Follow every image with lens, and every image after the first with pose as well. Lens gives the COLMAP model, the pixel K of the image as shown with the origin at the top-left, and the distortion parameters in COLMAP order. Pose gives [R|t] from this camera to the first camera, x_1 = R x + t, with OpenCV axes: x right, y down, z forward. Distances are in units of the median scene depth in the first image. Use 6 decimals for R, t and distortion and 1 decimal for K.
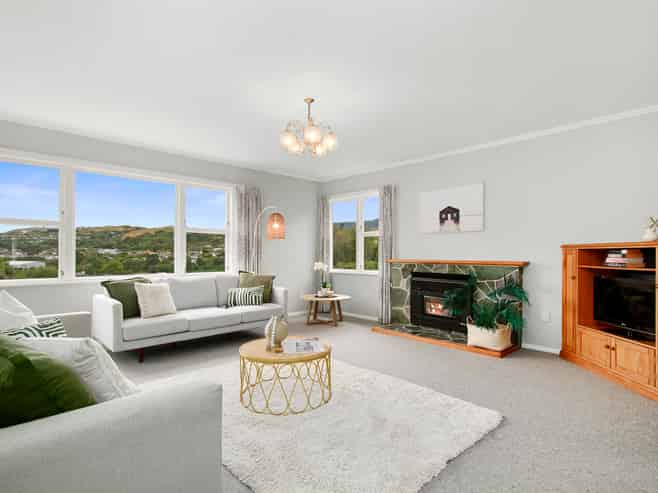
lens RADIAL K [[352.3, 0, 327.6], [0, 352.3, 248.9], [0, 0, 1]] dist [0.018170, 0.000606]
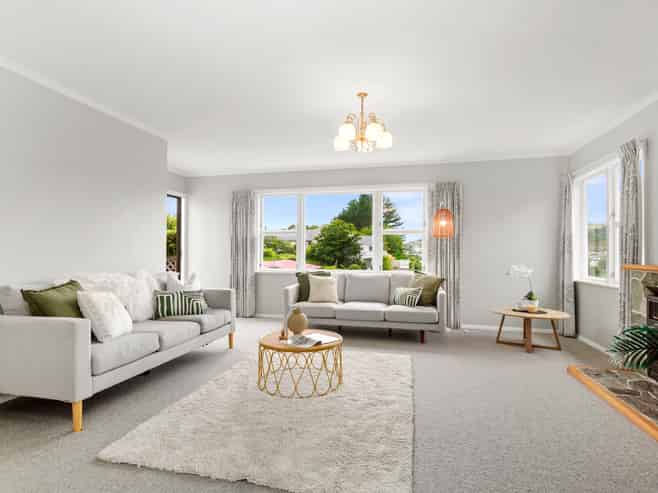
lens RADIAL K [[352.3, 0, 324.3], [0, 352.3, 246.8], [0, 0, 1]] dist [0.018170, 0.000606]
pose [[0.525553, -0.016077, -0.850609, 0.483945], [0.007548, 0.999870, -0.014235, 0.006983], [0.850727, 0.001061, 0.525606, 0.274699]]
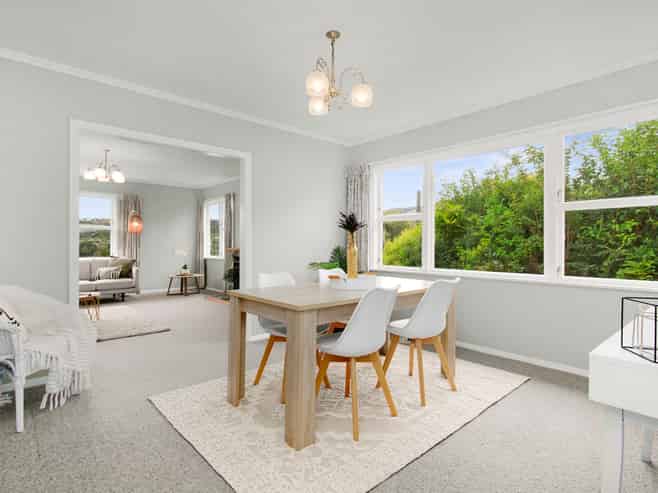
lens RADIAL K [[352.3, 0, 331.4], [0, 352.3, 241.3], [0, 0, 1]] dist [0.018170, 0.000606]
pose [[0.999752, -0.005217, -0.021631, 0.704281], [0.005350, 0.999967, 0.006106, -0.001343], [0.021598, -0.006220, 0.999747, -0.430740]]
